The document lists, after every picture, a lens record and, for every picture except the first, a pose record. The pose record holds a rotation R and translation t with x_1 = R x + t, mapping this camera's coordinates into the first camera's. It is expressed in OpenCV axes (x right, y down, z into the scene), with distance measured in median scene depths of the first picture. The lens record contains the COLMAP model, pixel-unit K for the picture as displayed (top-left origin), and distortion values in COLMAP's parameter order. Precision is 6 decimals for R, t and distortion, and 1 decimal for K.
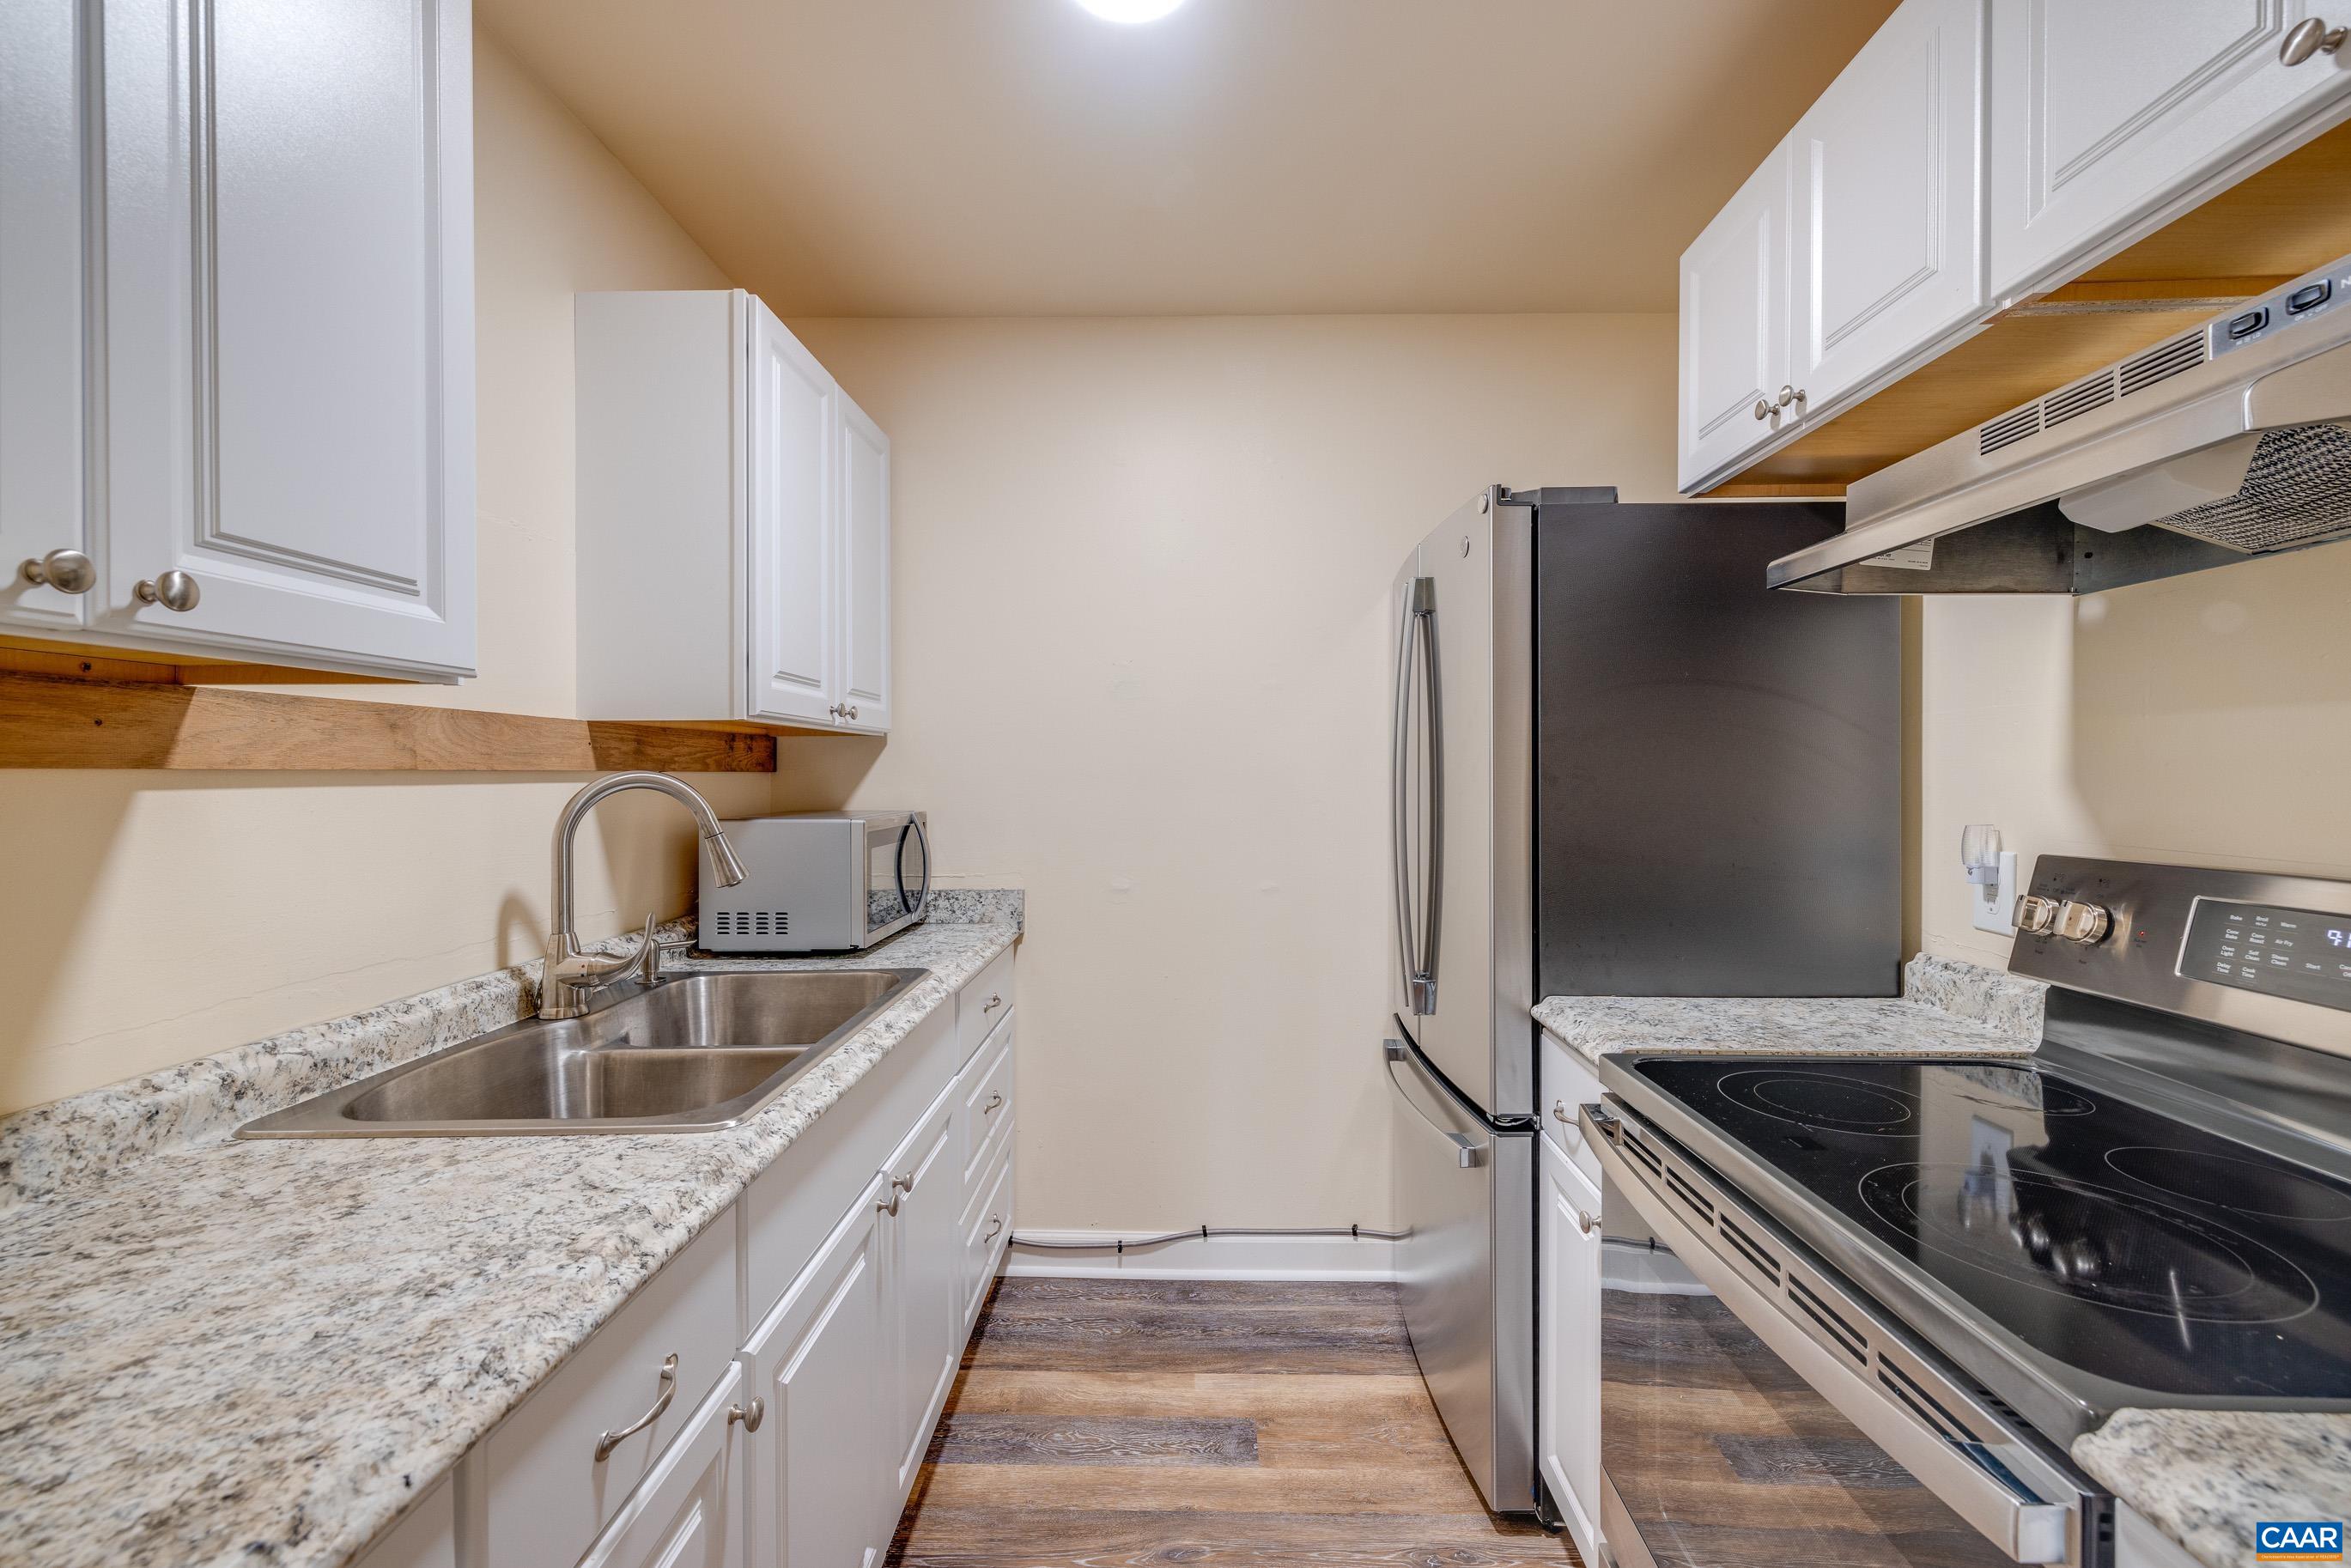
lens RADIAL K [[987.0, 0, 1183.8], [0, 987.0, 775.0], [0, 0, 1]] dist [0.001085, 0.000371]
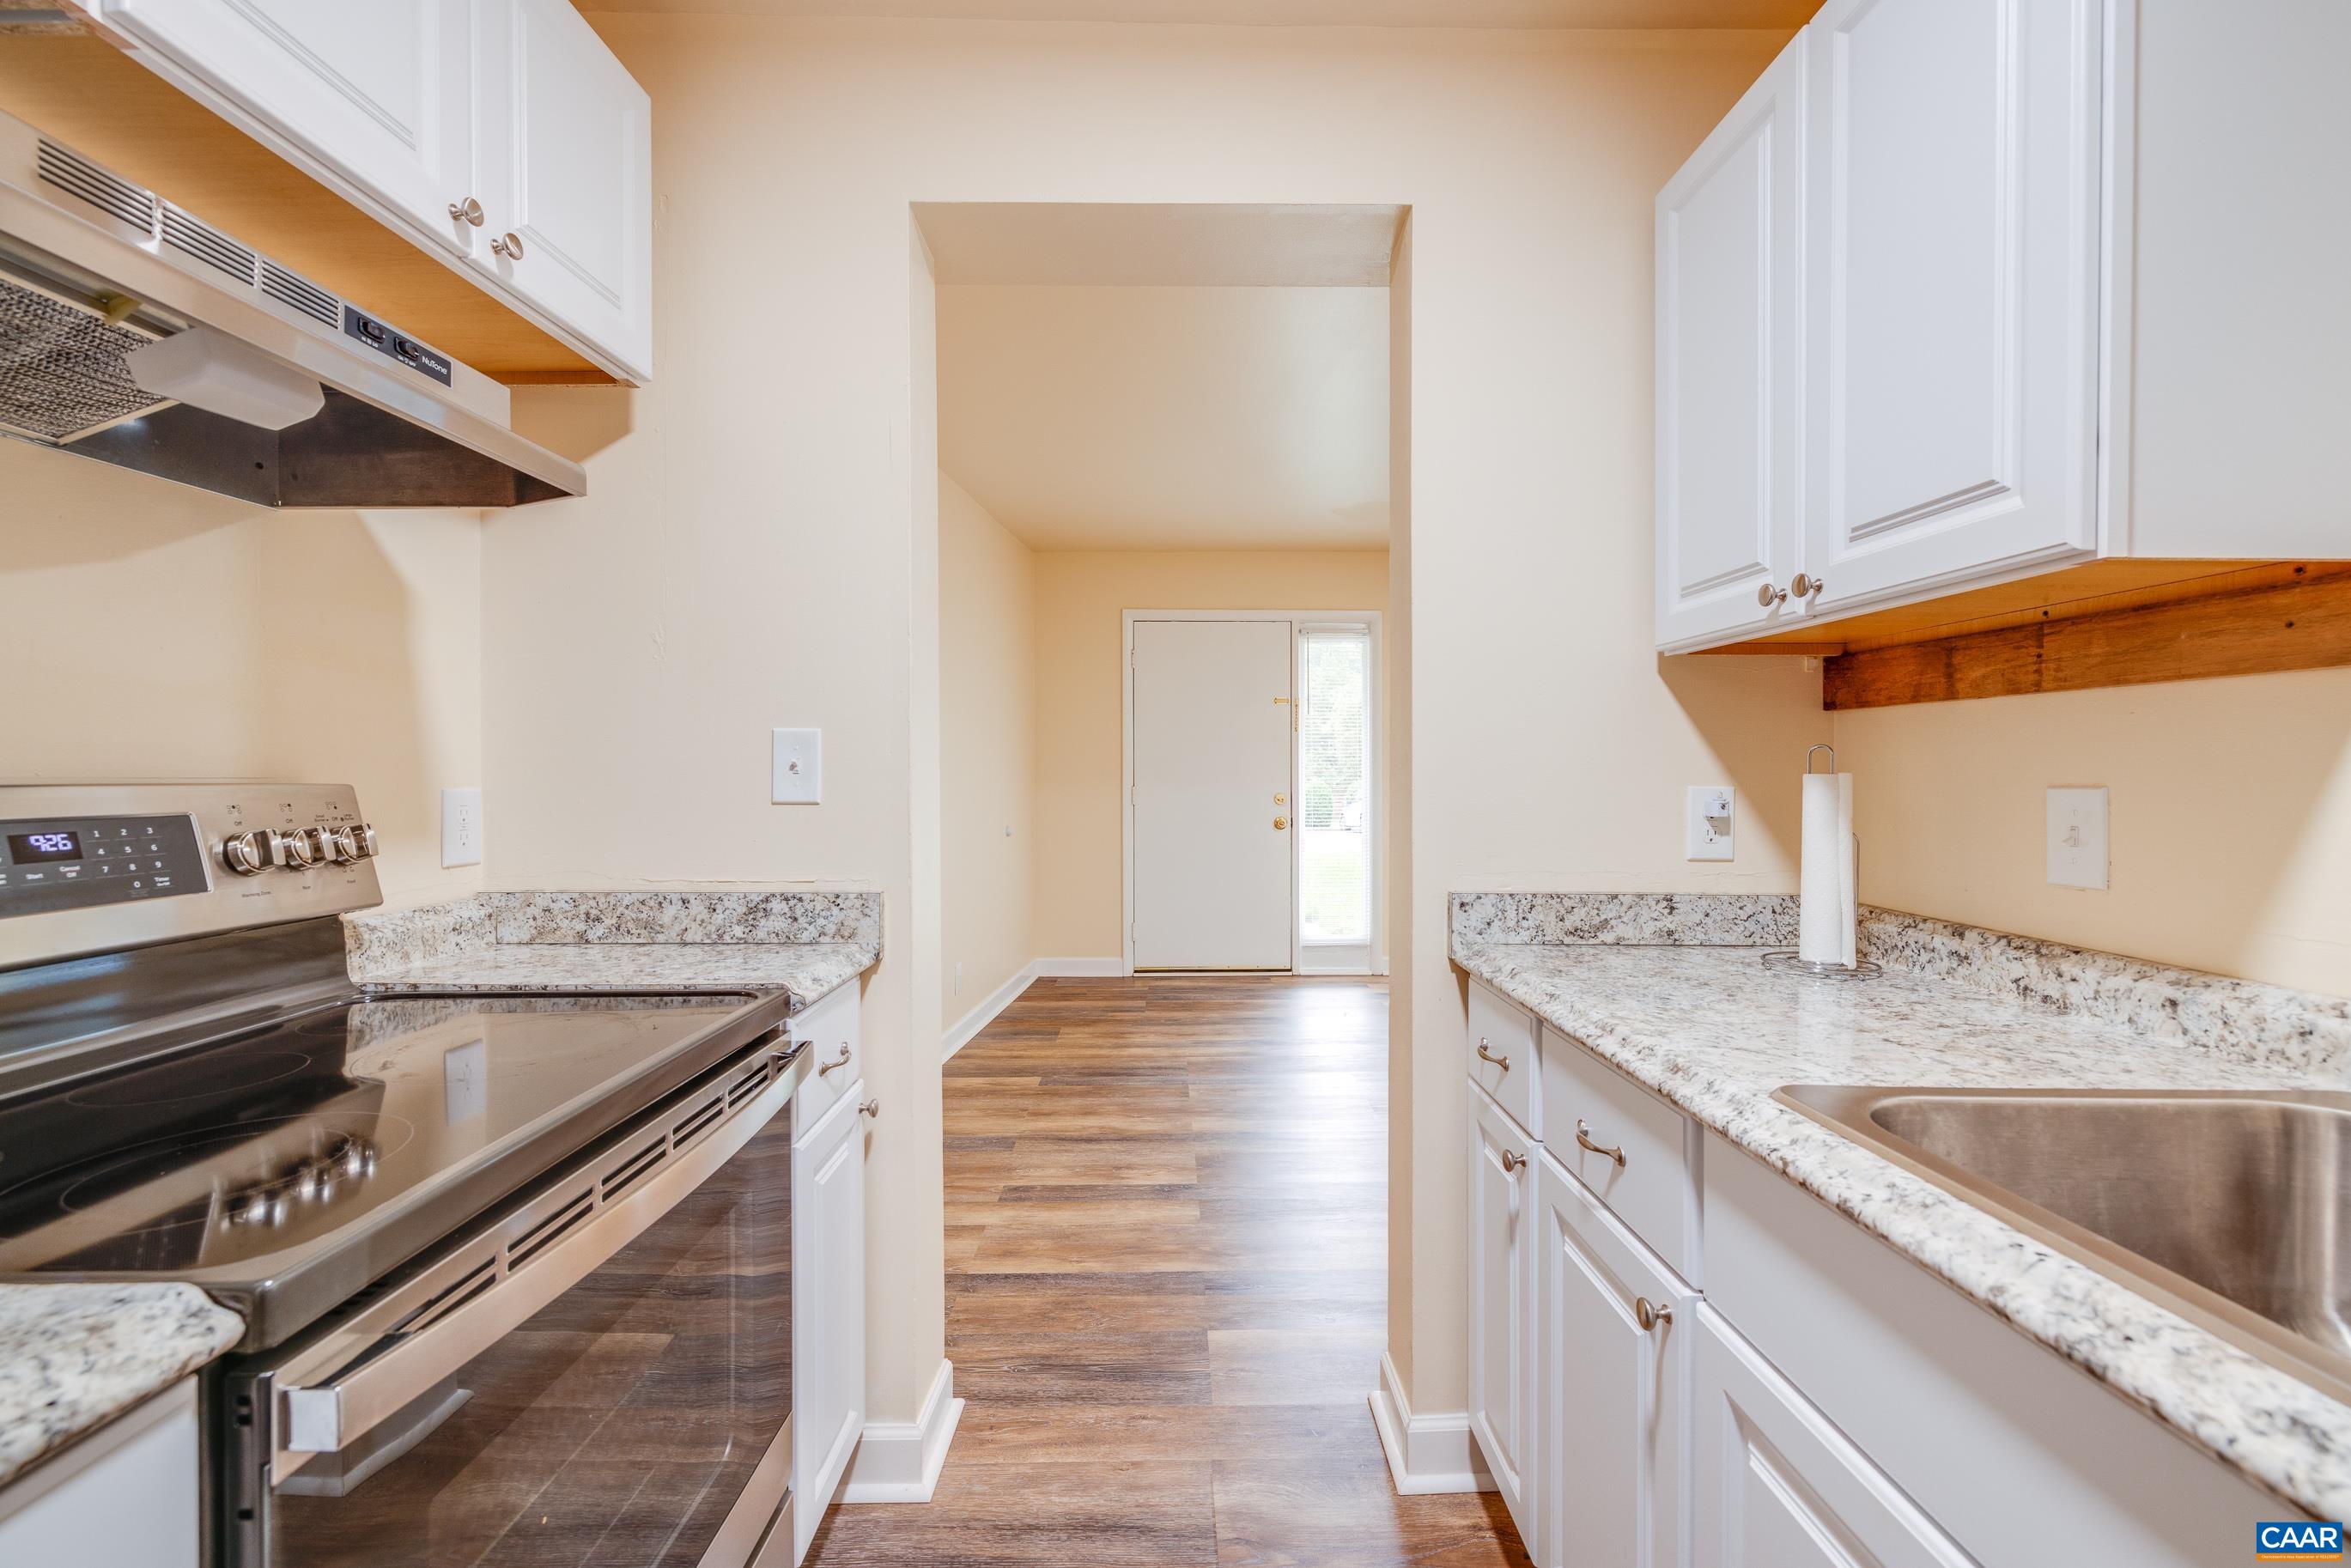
lens RADIAL K [[987.0, 0, 1183.8], [0, 987.0, 775.0], [0, 0, 1]] dist [0.001085, 0.000371]
pose [[-0.999536, 0.002183, -0.030397, 0.039404], [0.001966, 0.999973, 0.007146, 0.056727], [0.030411, 0.007083, -0.999512, 1.232986]]
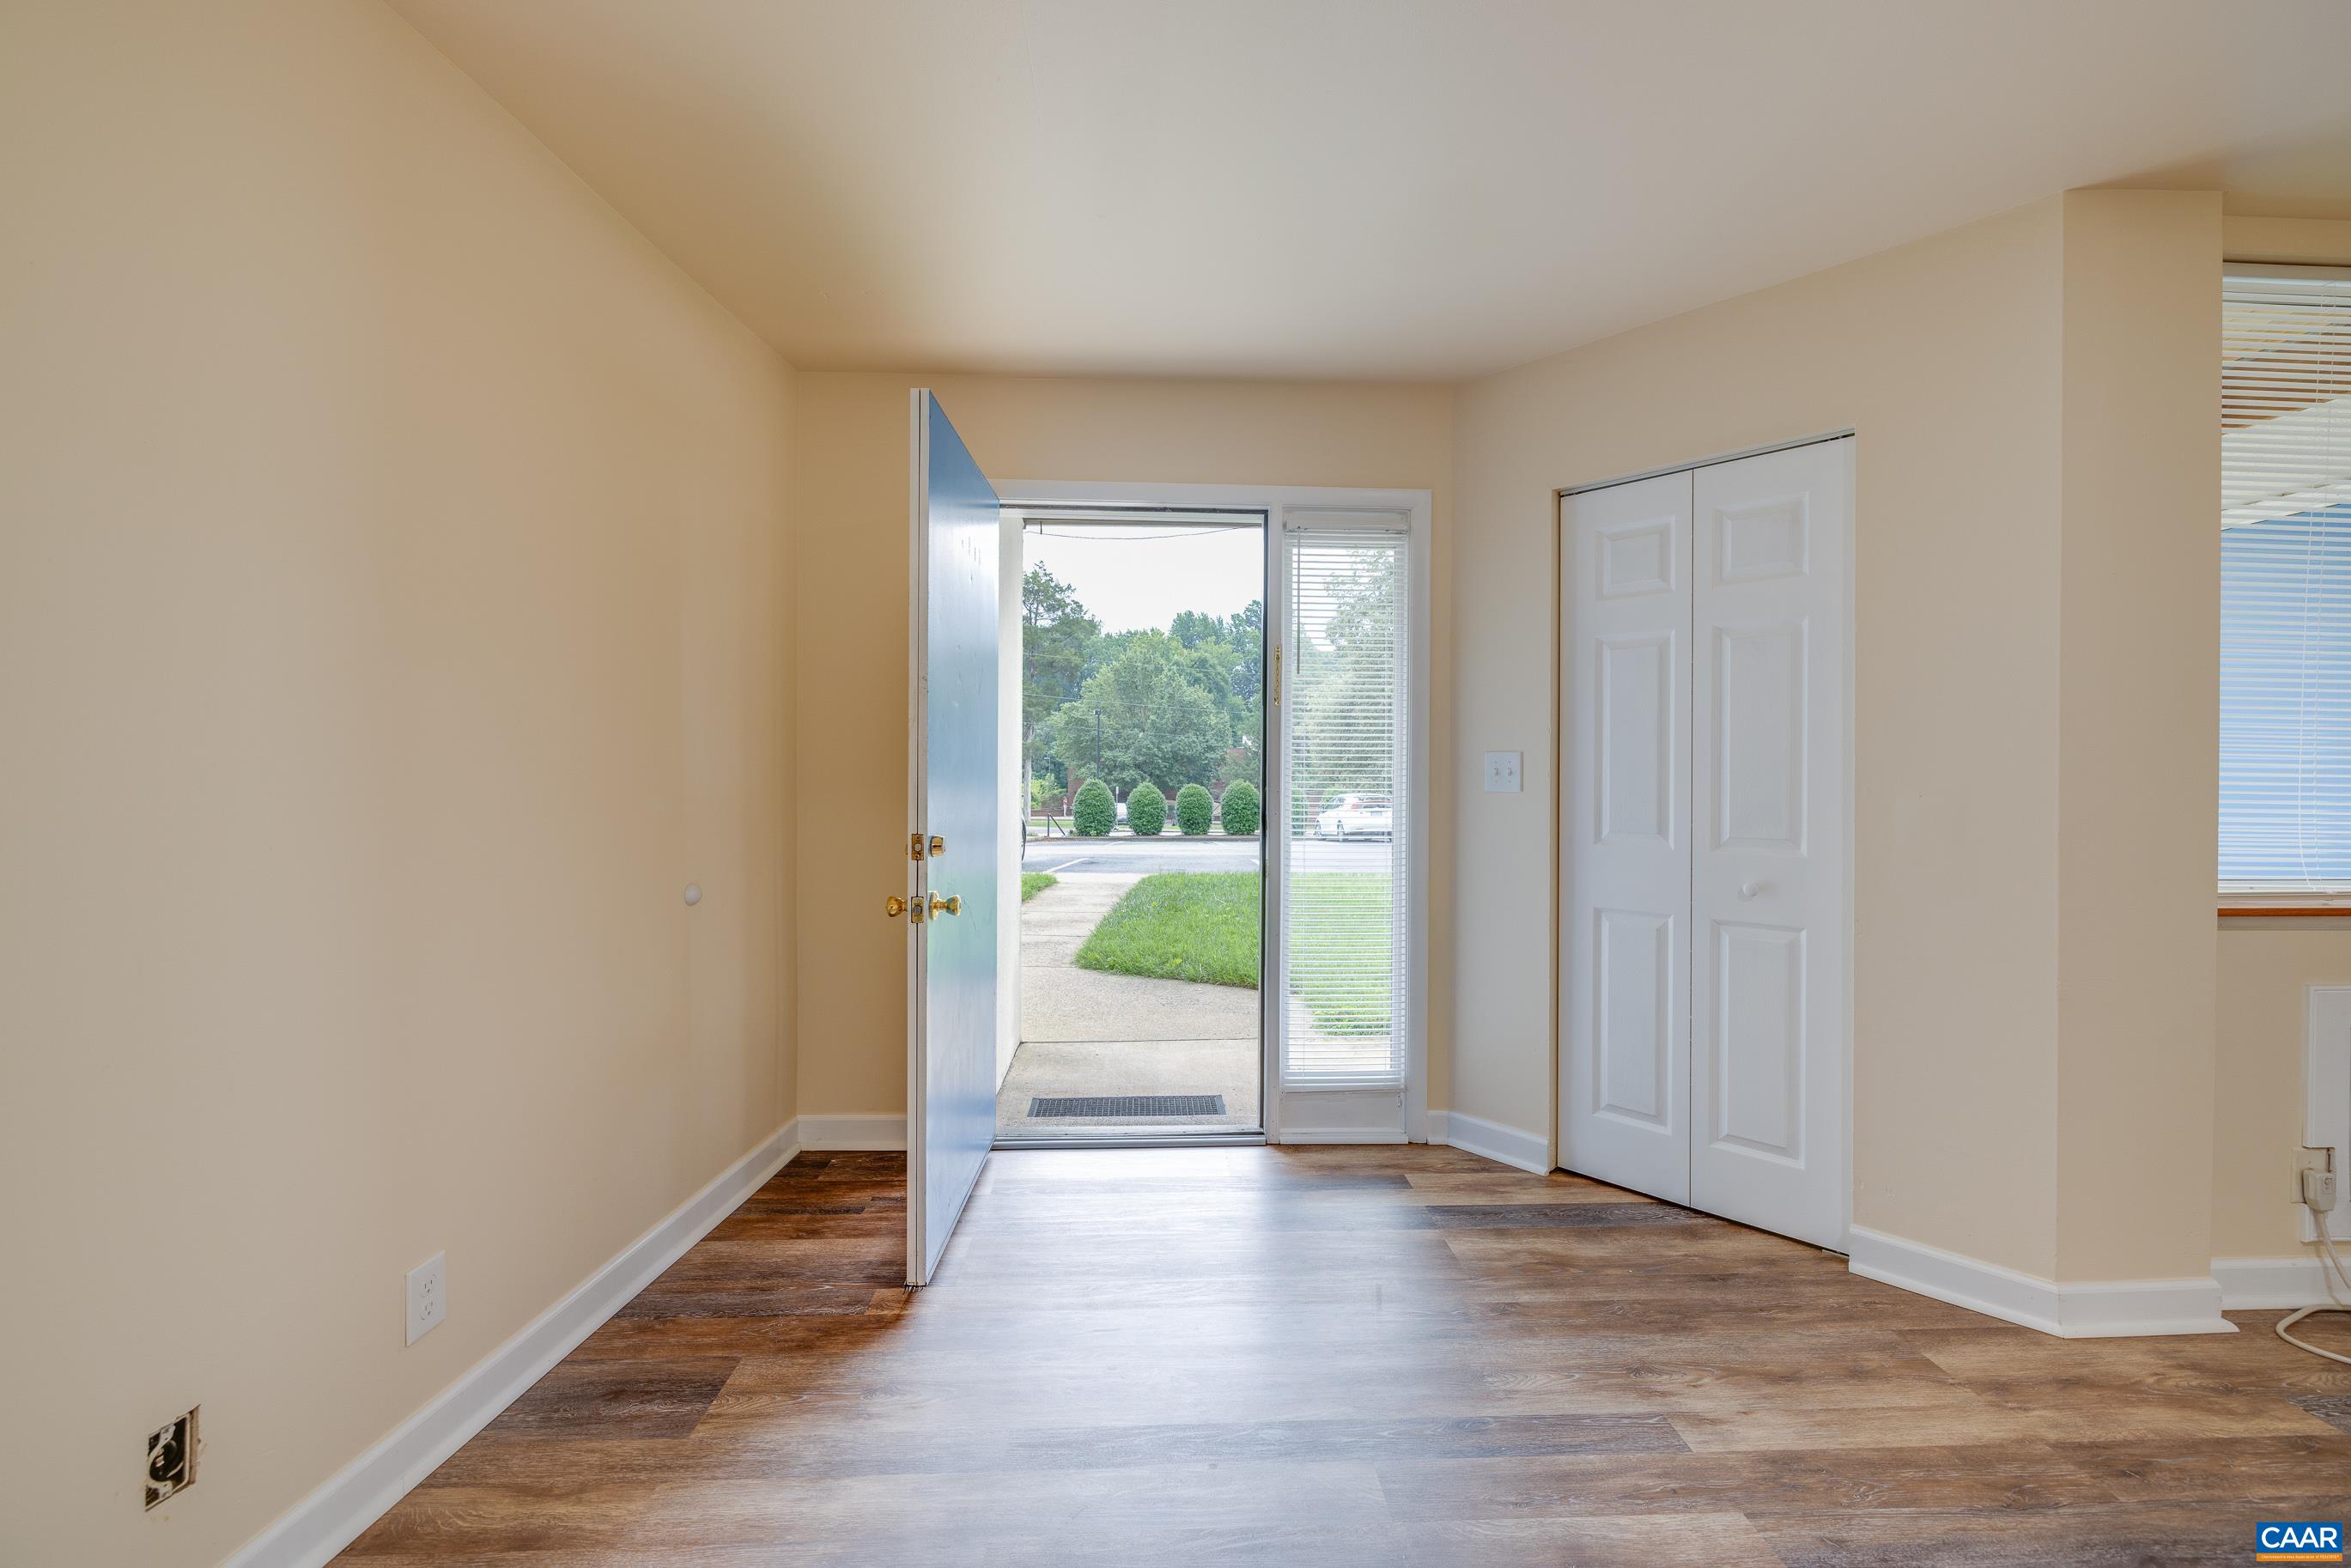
lens RADIAL K [[987.0, 0, 1183.8], [0, 987.0, 775.0], [0, 0, 1]] dist [0.001085, 0.000371]
pose [[-0.998242, -0.005985, -0.058967, -0.180353], [-0.006189, 0.999975, 0.003292, 0.061660], [0.058946, 0.003651, -0.998255, -0.404879]]
